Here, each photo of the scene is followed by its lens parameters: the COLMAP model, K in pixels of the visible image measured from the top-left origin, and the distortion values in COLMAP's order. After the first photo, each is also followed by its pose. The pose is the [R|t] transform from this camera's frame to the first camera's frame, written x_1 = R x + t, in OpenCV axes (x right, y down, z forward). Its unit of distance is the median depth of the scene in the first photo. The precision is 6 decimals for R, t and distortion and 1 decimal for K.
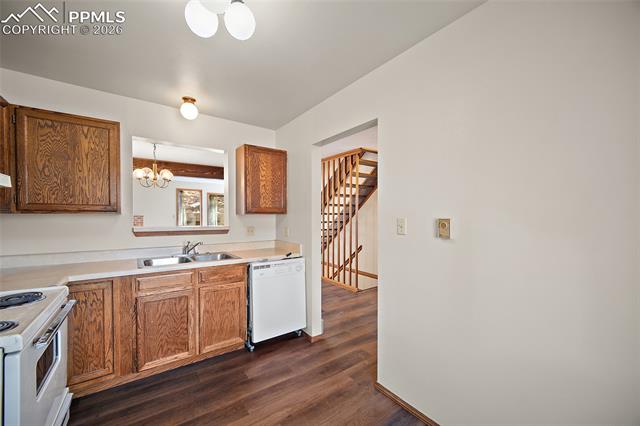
lens RADIAL K [[253.7, 0, 319.9], [0, 253.7, 227.0], [0, 0, 1]] dist [-0.000791, -0.000127]
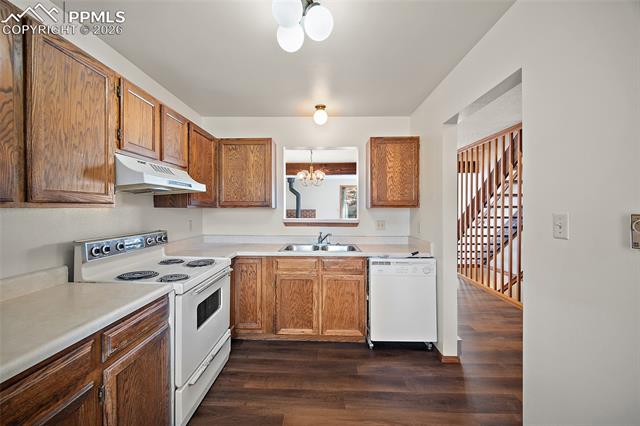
lens RADIAL K [[257.0, 0, 315.1], [0, 257.0, 217.6], [0, 0, 1]] dist [0.001186, 0.000105]
pose [[0.789567, 0.017985, -0.613401, 0.169451], [-0.025994, 0.999653, -0.004149, -0.002975], [0.613114, 0.019221, 0.789761, 0.085157]]
